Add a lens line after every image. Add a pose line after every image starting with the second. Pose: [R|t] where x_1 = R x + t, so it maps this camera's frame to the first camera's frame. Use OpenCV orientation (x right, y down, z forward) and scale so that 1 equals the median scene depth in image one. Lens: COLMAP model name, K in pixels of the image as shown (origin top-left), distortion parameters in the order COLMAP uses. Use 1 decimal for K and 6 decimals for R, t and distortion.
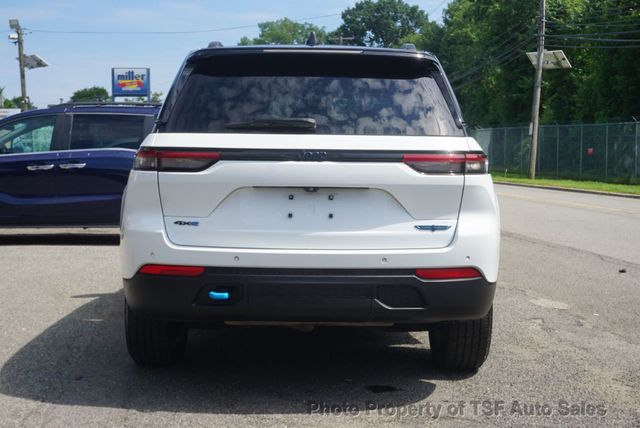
lens RADIAL K [[929.6, 0, 320.4], [0, 929.6, 214.9], [0, 0, 1]] dist [-0.052848, 0.000000]
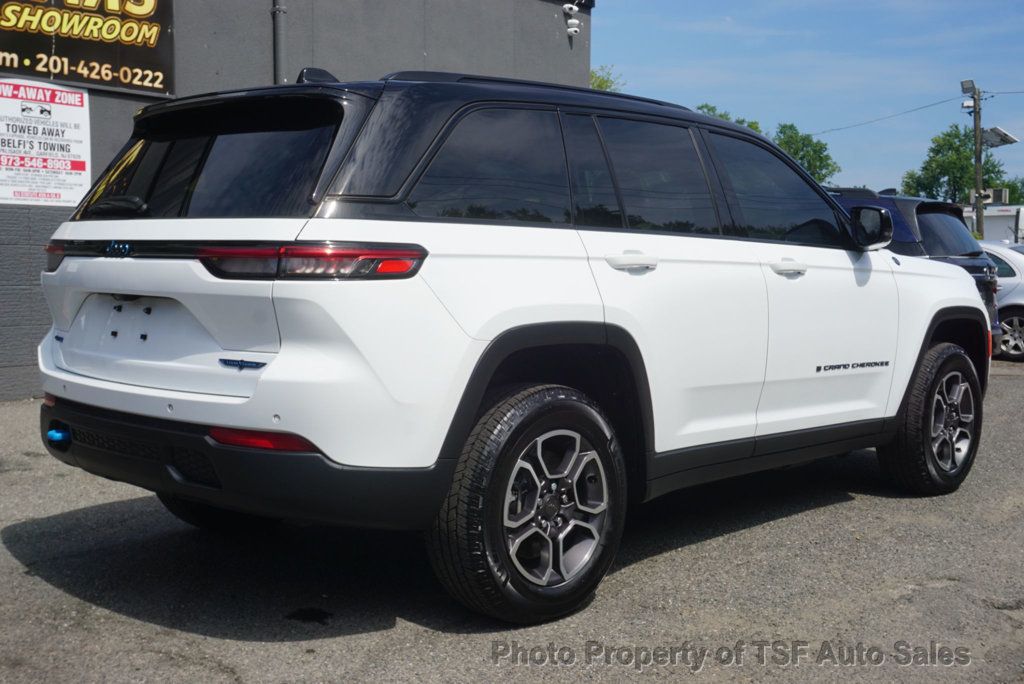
lens RADIAL K [[1232.8, 0, 510.6], [0, 1232.8, 344.0], [0, 0, 1]] dist [0.028853, 0.000000]
pose [[0.708976, 0.049314, -0.703507, 0.831468], [-0.053632, 0.998434, 0.015939, -0.022546], [0.703191, 0.026430, 0.710510, 0.533841]]
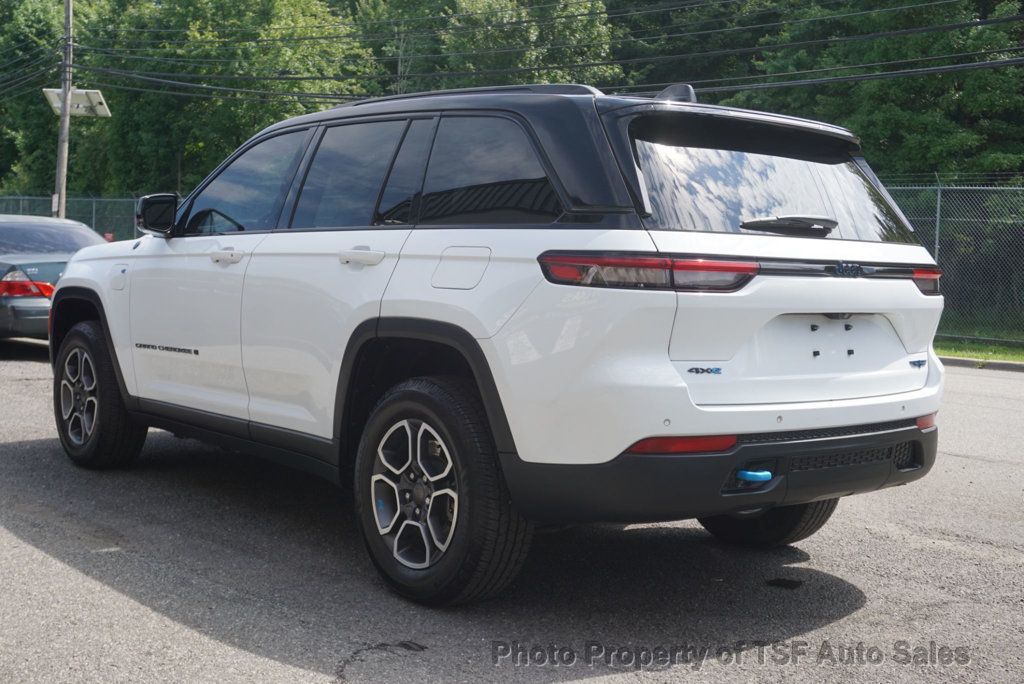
lens RADIAL K [[1277.2, 0, 508.7], [0, 1277.2, 335.2], [0, 0, 1]] dist [0.078641, 0.000000]
pose [[0.766669, -0.023845, 0.641599, -0.822007], [0.017706, 0.999715, 0.015996, -0.032399], [-0.641798, -0.000904, 0.766873, 0.396489]]
